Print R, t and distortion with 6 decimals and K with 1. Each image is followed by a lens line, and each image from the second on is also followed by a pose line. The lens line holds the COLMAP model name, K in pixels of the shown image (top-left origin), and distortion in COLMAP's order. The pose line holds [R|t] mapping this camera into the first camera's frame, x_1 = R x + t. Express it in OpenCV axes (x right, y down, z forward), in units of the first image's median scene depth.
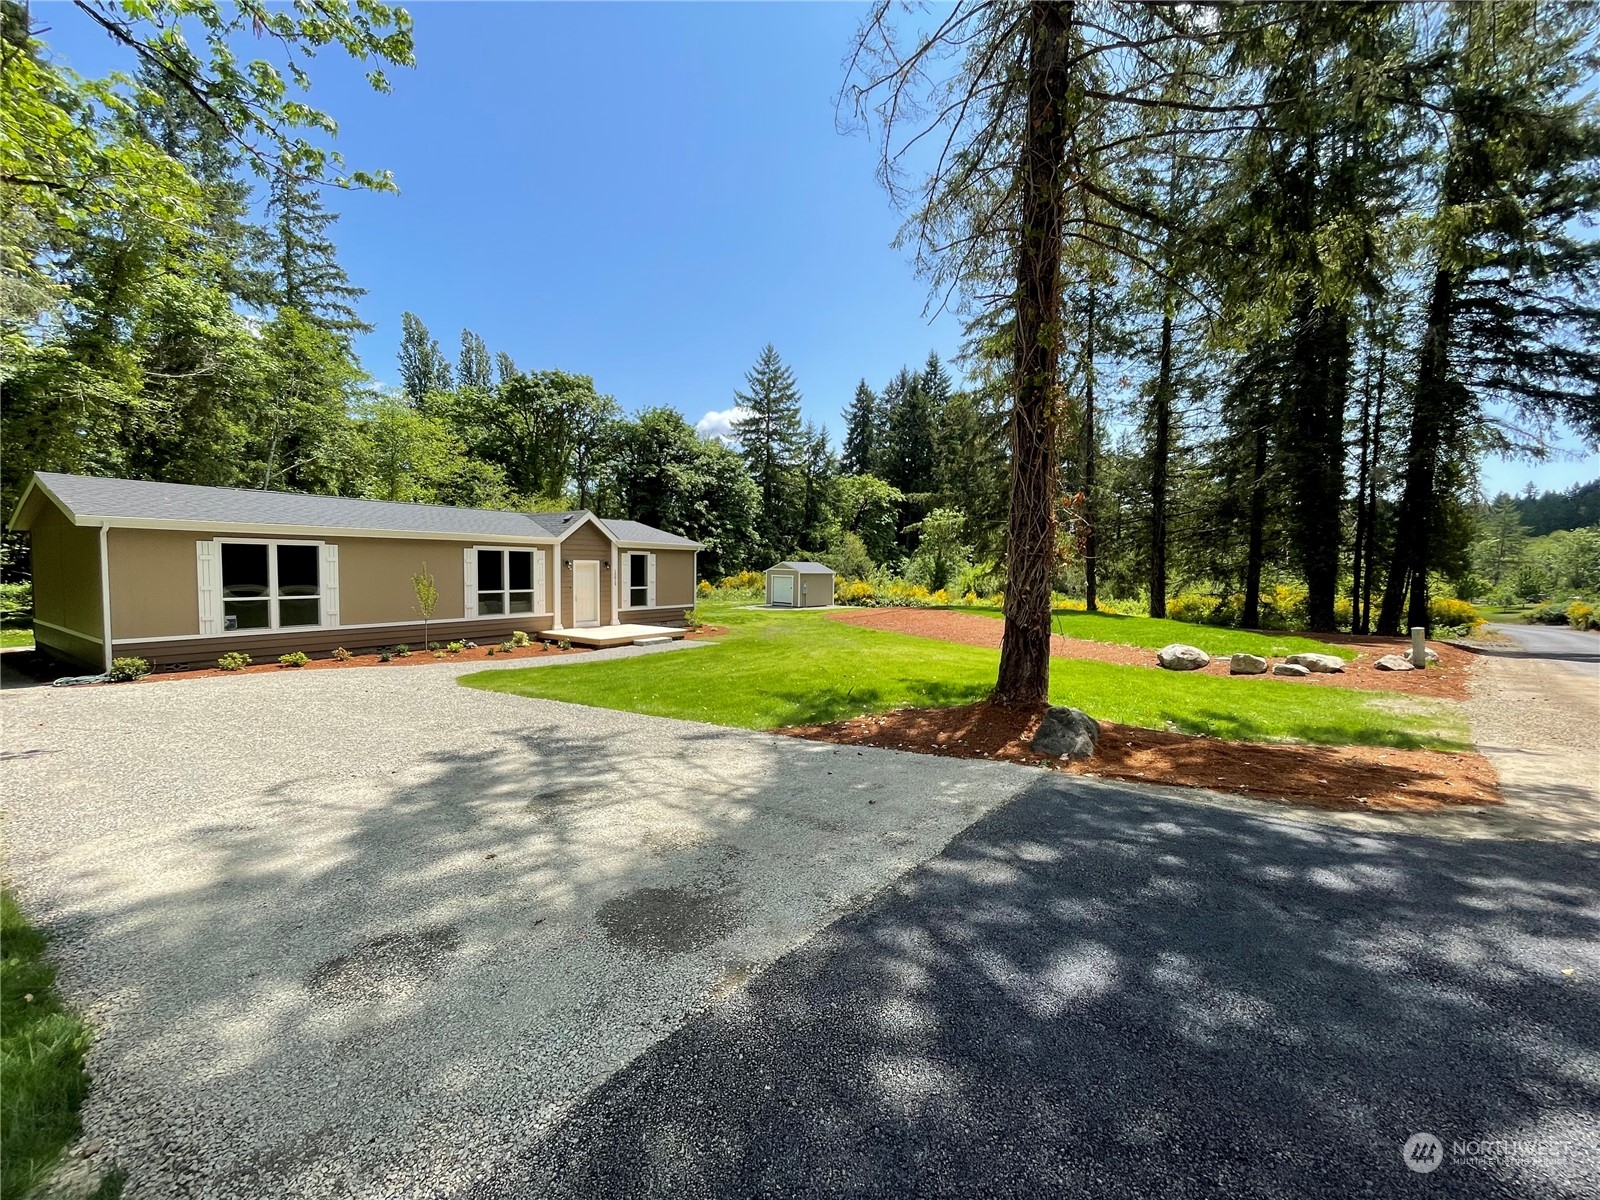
lens RADIAL K [[641.1, 0, 800.0], [0, 641.1, 600.0], [0, 0, 1]] dist [-0.000682, 0.000711]
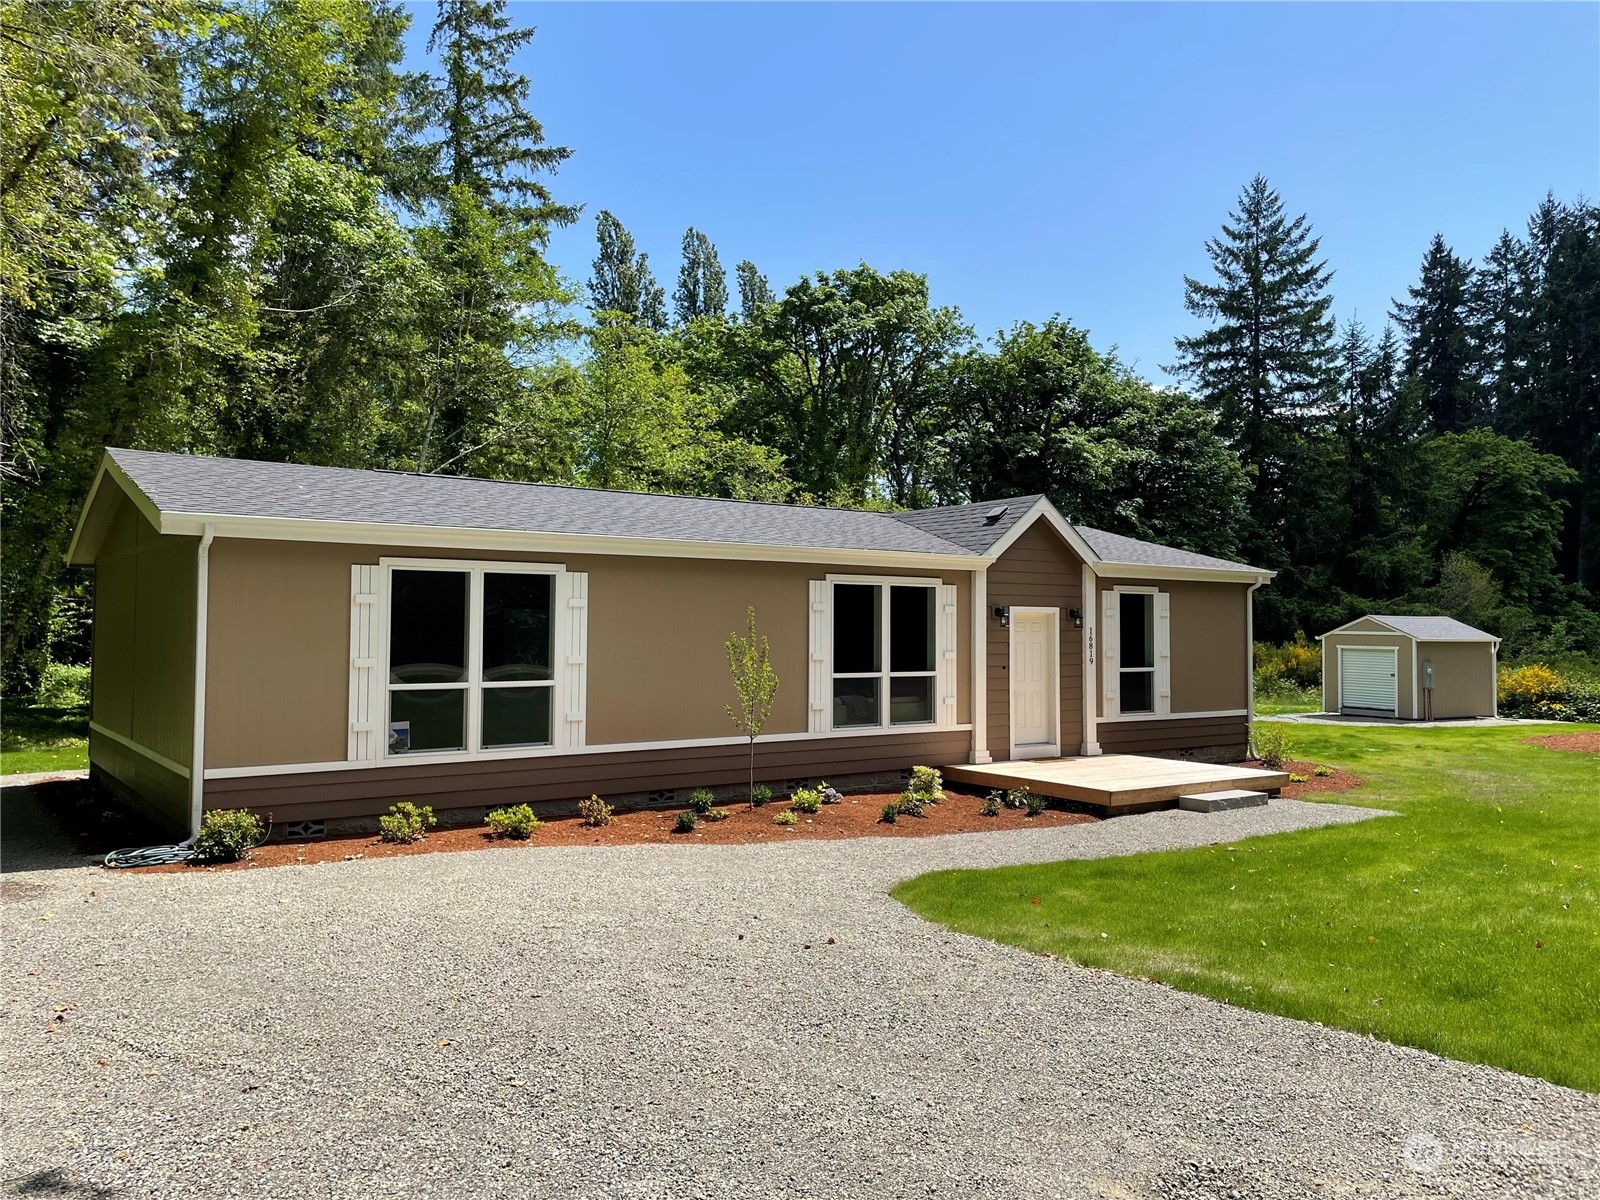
lens RADIAL K [[1154.2, 0, 800.0], [0, 1154.2, 600.0], [0, 0, 1]] dist [0.032695, -0.005887]
pose [[0.942664, -0.019873, -0.333150, -0.153215], [-0.009249, 0.996287, -0.085599, 0.002460], [0.333614, 0.083773, 0.938980, 0.136019]]
